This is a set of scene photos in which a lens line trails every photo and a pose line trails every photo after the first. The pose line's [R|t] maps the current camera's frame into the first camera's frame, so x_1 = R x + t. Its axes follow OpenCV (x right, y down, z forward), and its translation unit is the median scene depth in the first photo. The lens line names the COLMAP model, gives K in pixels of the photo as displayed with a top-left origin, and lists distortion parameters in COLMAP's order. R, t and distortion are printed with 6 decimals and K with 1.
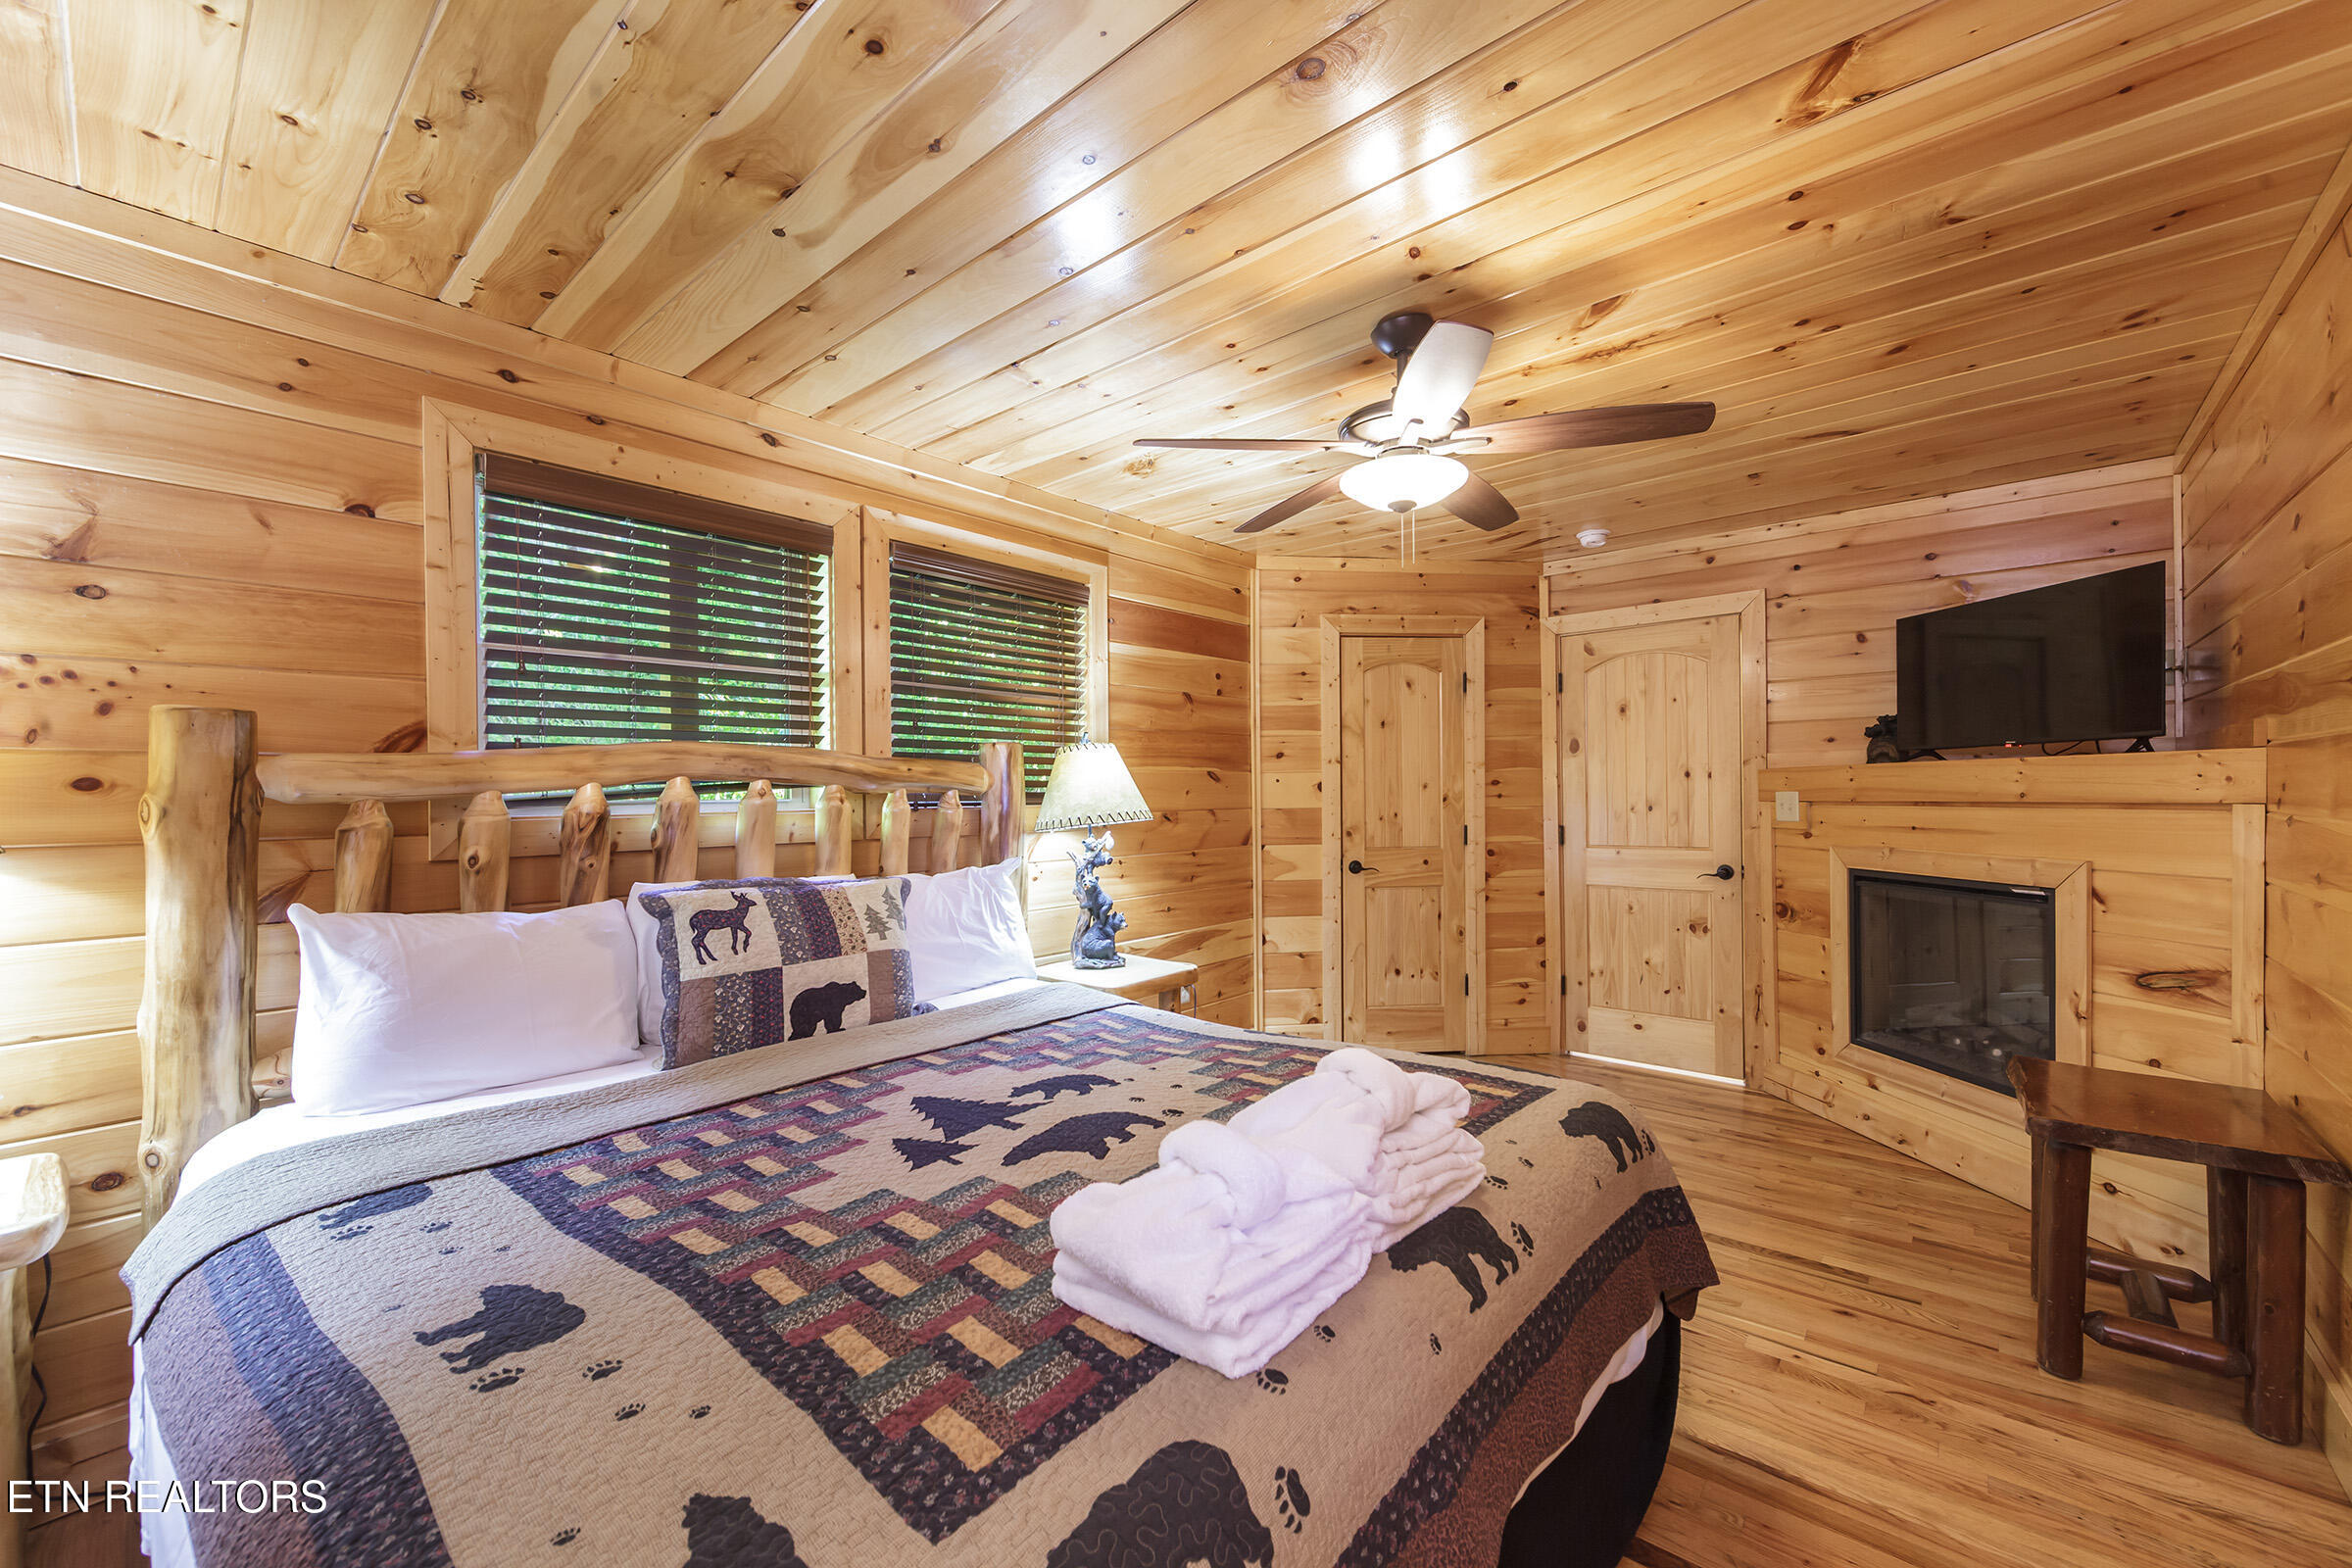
lens RADIAL K [[923.4, 0, 1187.8], [0, 923.4, 798.0], [0, 0, 1]] dist [-0.002651, -0.000991]
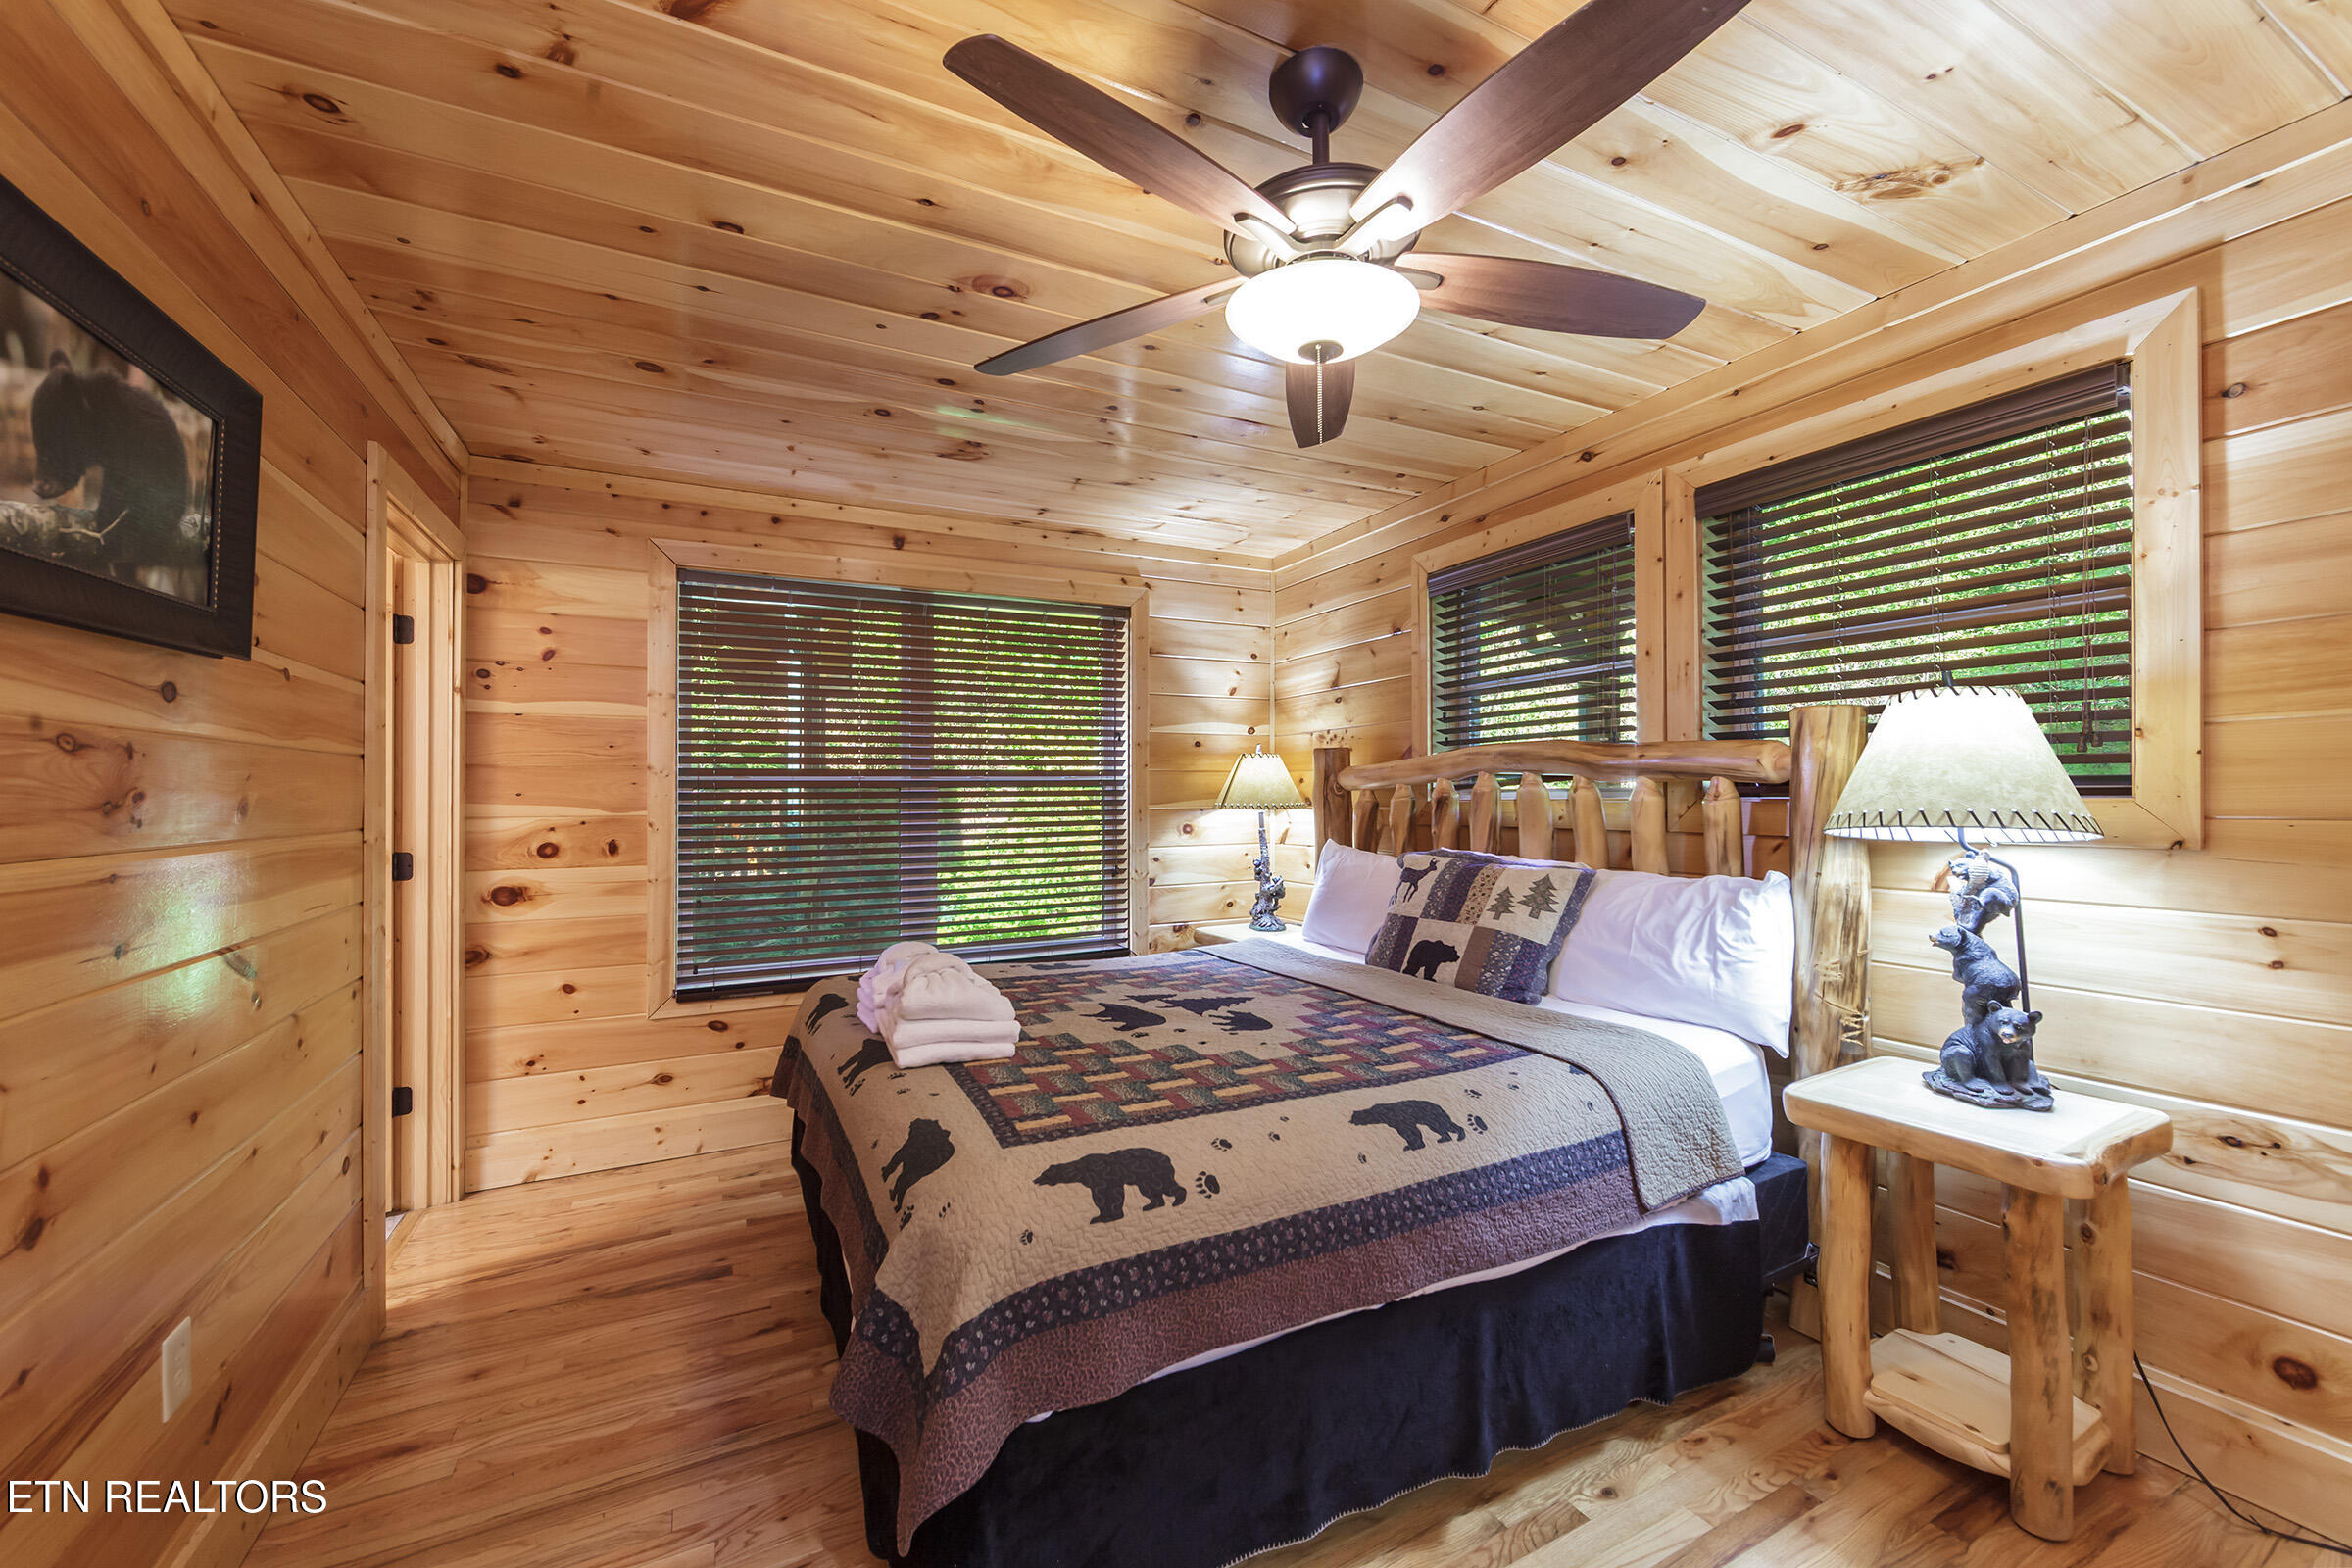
lens RADIAL K [[923.4, 0, 1181.5], [0, 923.4, 781.7], [0, 0, 1]] dist [-0.002651, -0.000991]
pose [[-0.373822, 0.001356, -0.927500, 0.852692], [0.006901, 0.999975, -0.001319, -0.009913], [0.927475, -0.006894, -0.373822, 1.123490]]
